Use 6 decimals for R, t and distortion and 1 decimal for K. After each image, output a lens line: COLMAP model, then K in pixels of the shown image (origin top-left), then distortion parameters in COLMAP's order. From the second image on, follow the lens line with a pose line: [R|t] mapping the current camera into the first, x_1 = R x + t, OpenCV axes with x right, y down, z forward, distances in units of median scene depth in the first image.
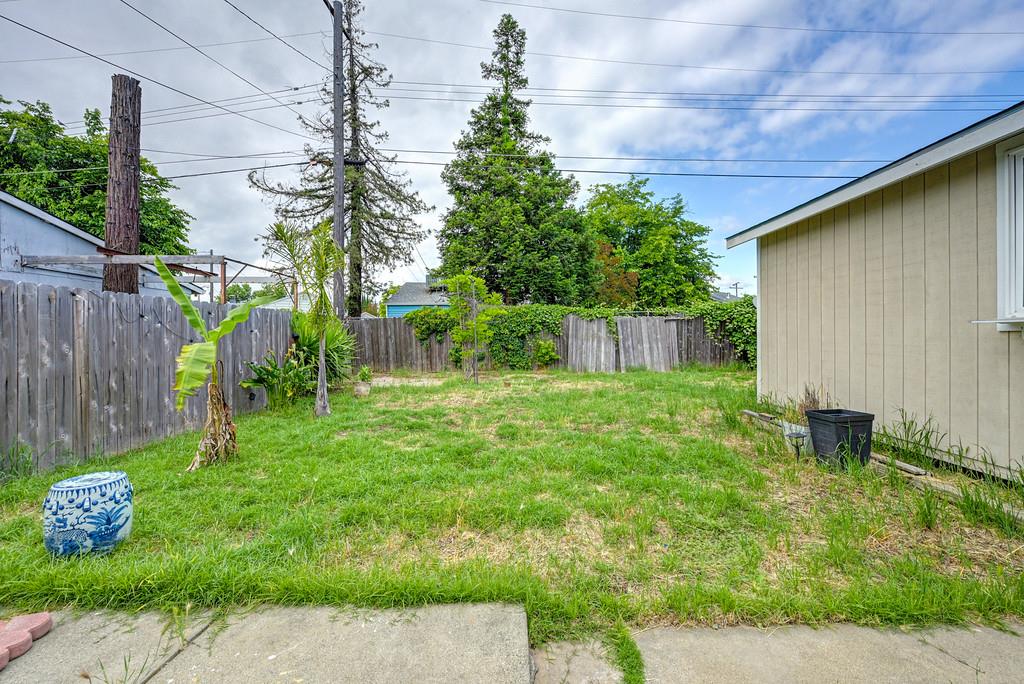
lens RADIAL K [[408.4, 0, 518.7], [0, 408.4, 333.4], [0, 0, 1]] dist [0.000299, 0.000403]
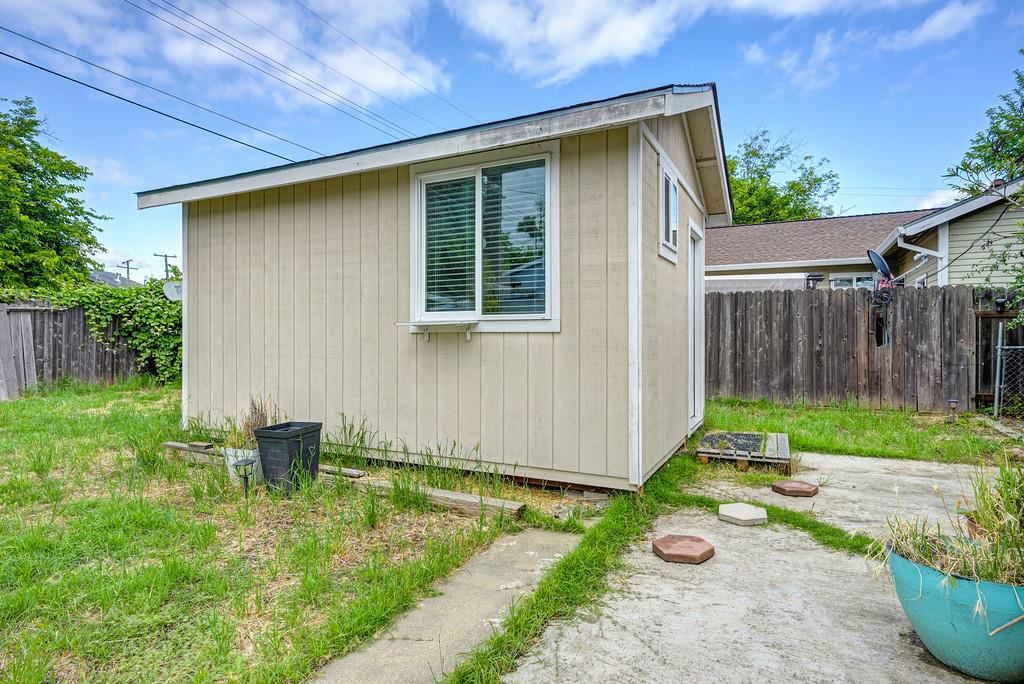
lens RADIAL K [[552.7, 0, 516.5], [0, 552.7, 337.5], [0, 0, 1]] dist [-0.012307, 0.004193]
pose [[0.445765, -0.000950, 0.895149, -0.026121], [-0.004522, 0.999984, 0.003313, 0.000476], [-0.895138, -0.005525, 0.445754, 0.034342]]
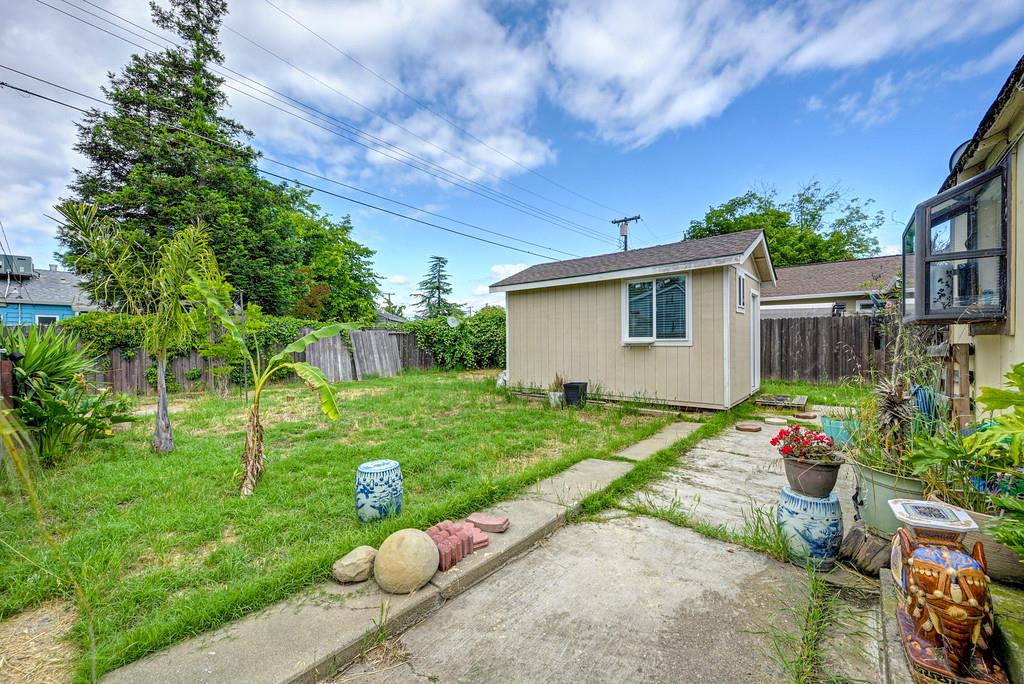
lens RADIAL K [[408.4, 0, 503.0], [0, 408.4, 348.7], [0, 0, 1]] dist [0.000299, 0.000403]
pose [[0.647401, -0.016909, 0.761962, -0.711584], [0.004338, 0.999819, 0.018502, -0.021424], [-0.762137, -0.008673, 0.647358, -0.074699]]
